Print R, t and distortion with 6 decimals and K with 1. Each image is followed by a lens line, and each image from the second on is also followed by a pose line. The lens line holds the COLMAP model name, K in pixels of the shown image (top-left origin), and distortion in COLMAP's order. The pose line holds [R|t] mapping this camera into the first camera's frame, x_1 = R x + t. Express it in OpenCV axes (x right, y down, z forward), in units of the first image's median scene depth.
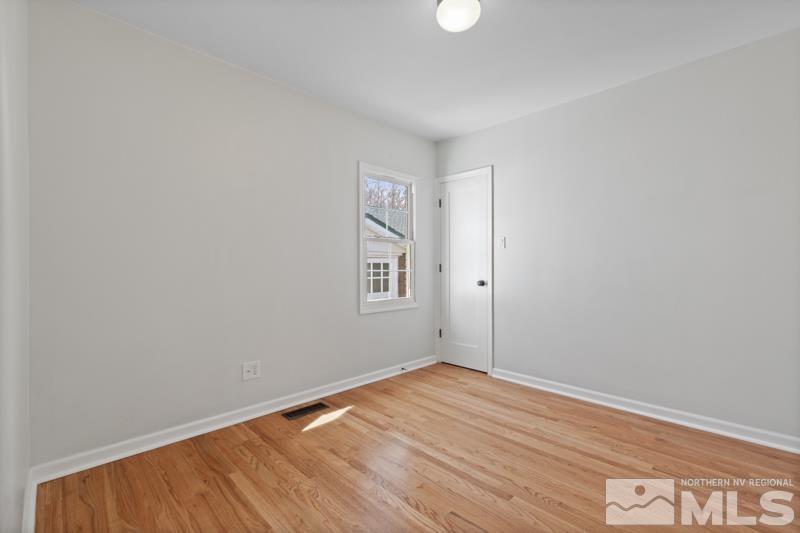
lens RADIAL K [[349.3, 0, 400.3], [0, 349.3, 270.1], [0, 0, 1]] dist [0.014276, -0.001016]
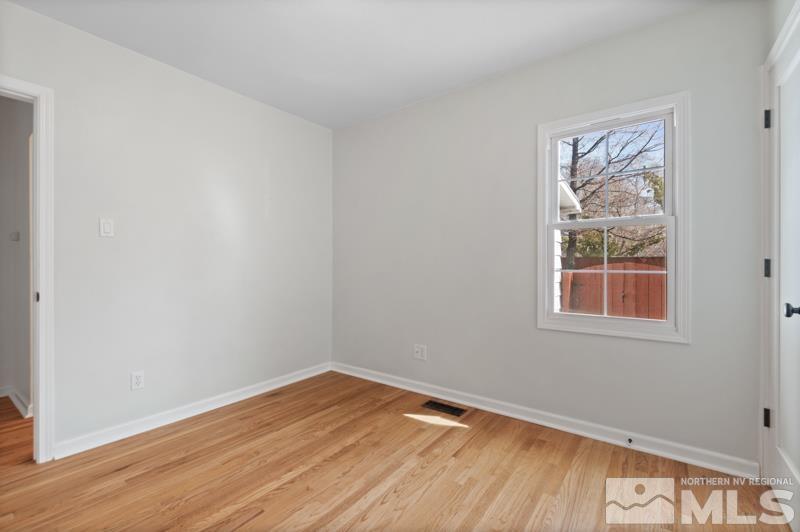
lens RADIAL K [[349.3, 0, 401.7], [0, 349.3, 262.6], [0, 0, 1]] dist [0.014276, -0.001016]
pose [[0.165163, -0.003096, -0.986261, 0.729945], [-0.008043, 0.999958, -0.004486, -0.010436], [0.986234, 0.008673, 0.165131, 0.738838]]
